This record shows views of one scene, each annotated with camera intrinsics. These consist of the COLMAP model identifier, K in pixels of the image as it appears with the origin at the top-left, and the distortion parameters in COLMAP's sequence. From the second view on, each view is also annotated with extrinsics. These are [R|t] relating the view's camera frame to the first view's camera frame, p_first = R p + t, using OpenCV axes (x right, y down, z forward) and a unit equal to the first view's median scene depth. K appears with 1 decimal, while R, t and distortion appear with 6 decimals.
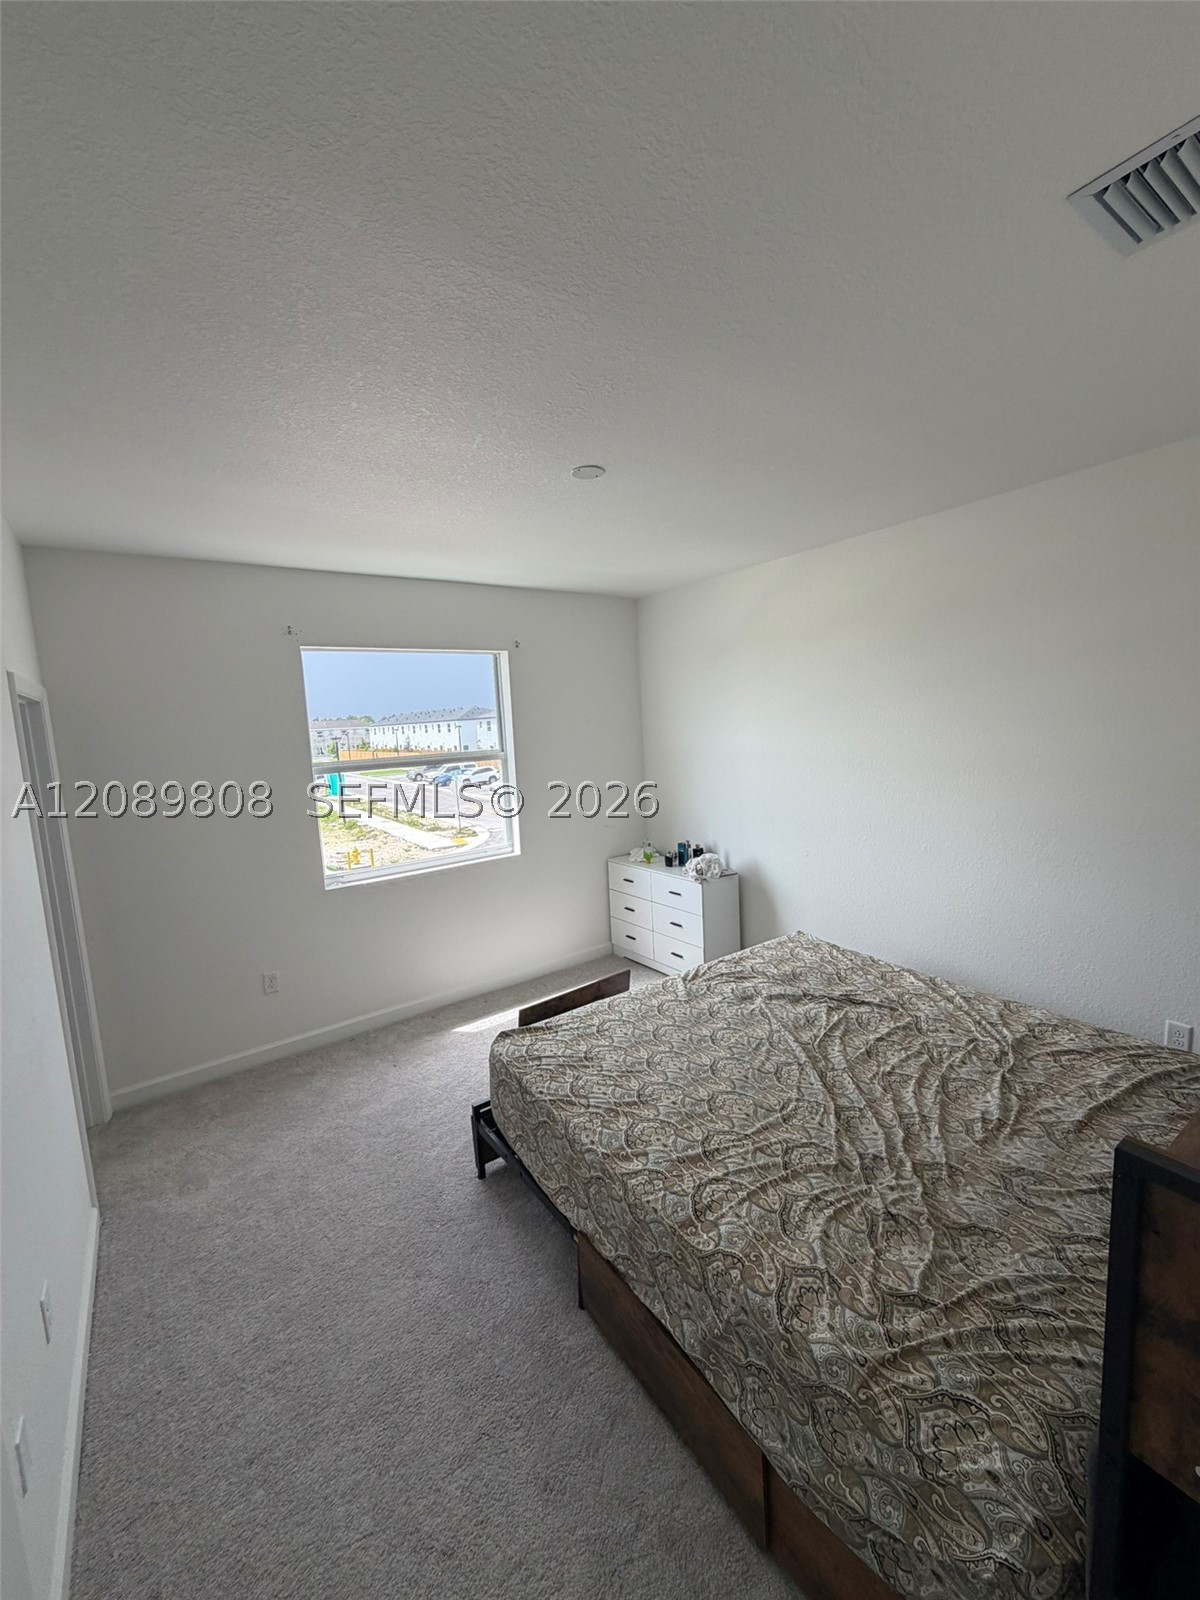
lens RADIAL K [[638.2, 0, 599.4], [0, 638.2, 797.6], [0, 0, 1]] dist [0.000084, 0.000284]
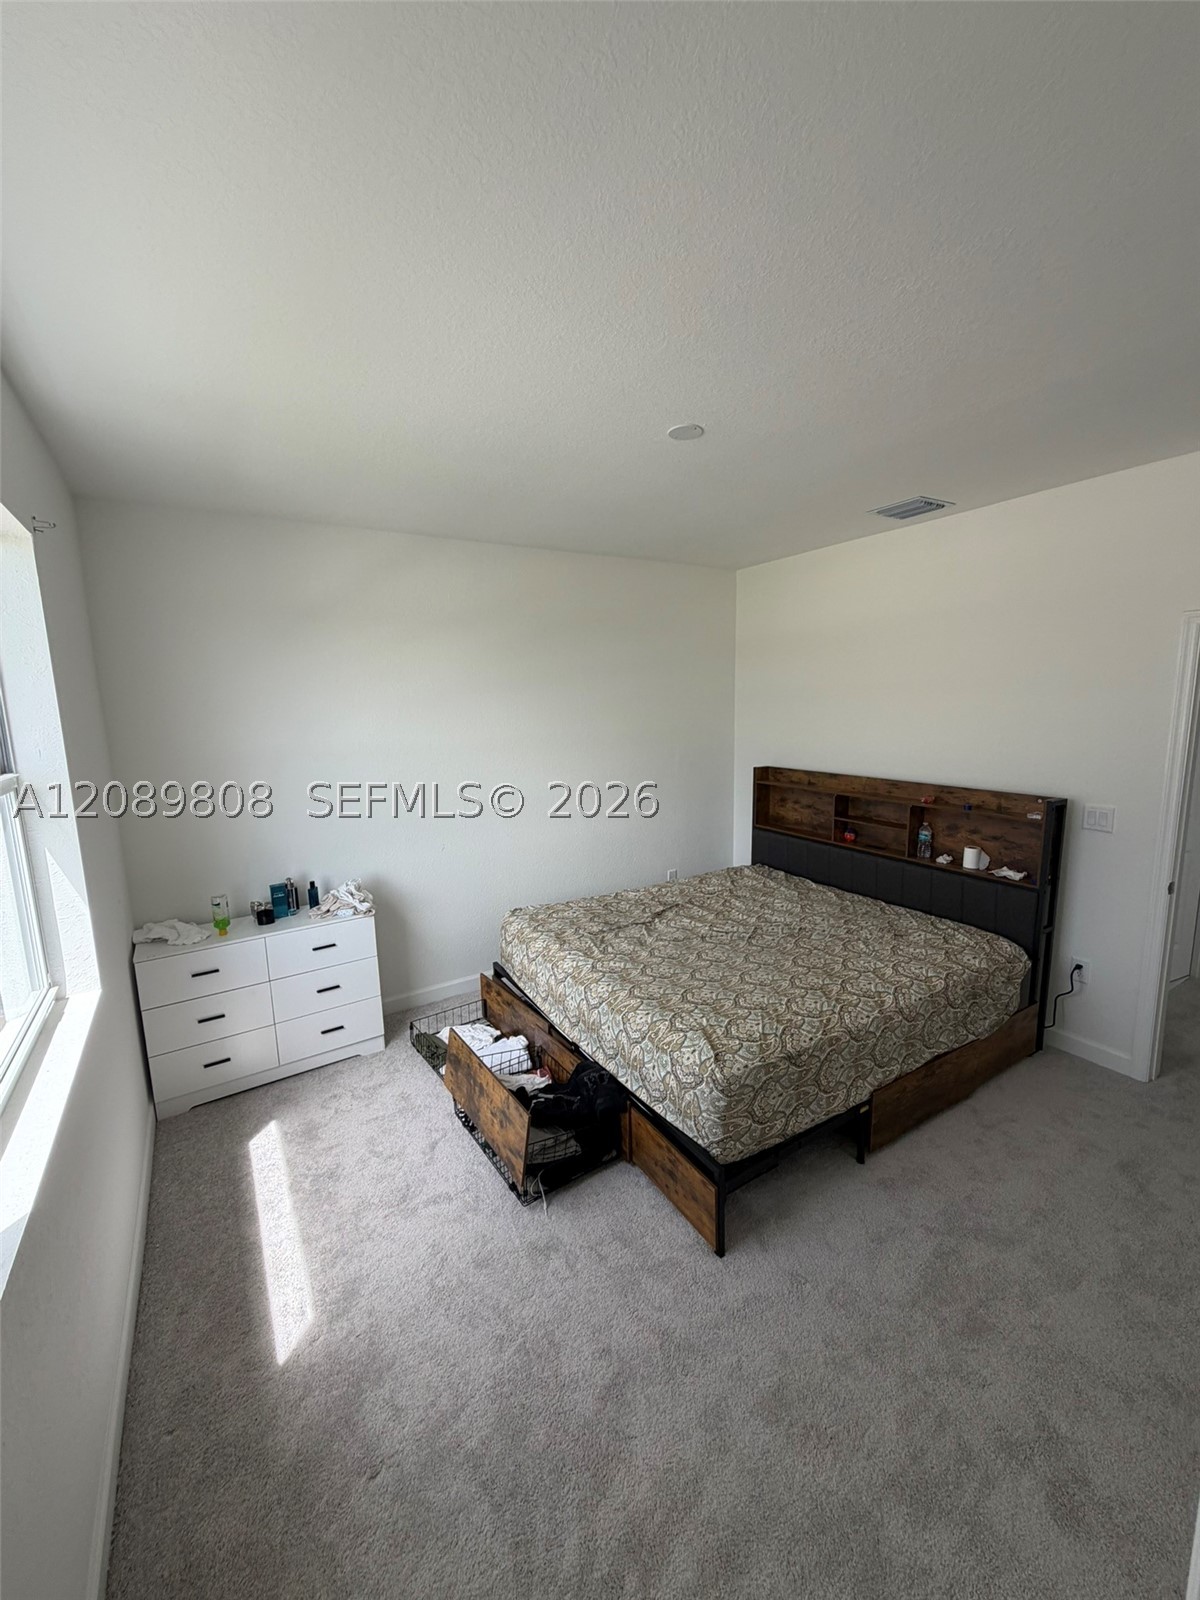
lens RADIAL K [[638.2, 0, 599.4], [0, 638.2, 797.6], [0, 0, 1]] dist [0.000084, 0.000284]
pose [[0.058753, -0.106312, 0.992596, -0.854856], [0.144776, 0.984709, 0.096898, -0.064288], [-0.987719, 0.138011, 0.073246, 0.929155]]
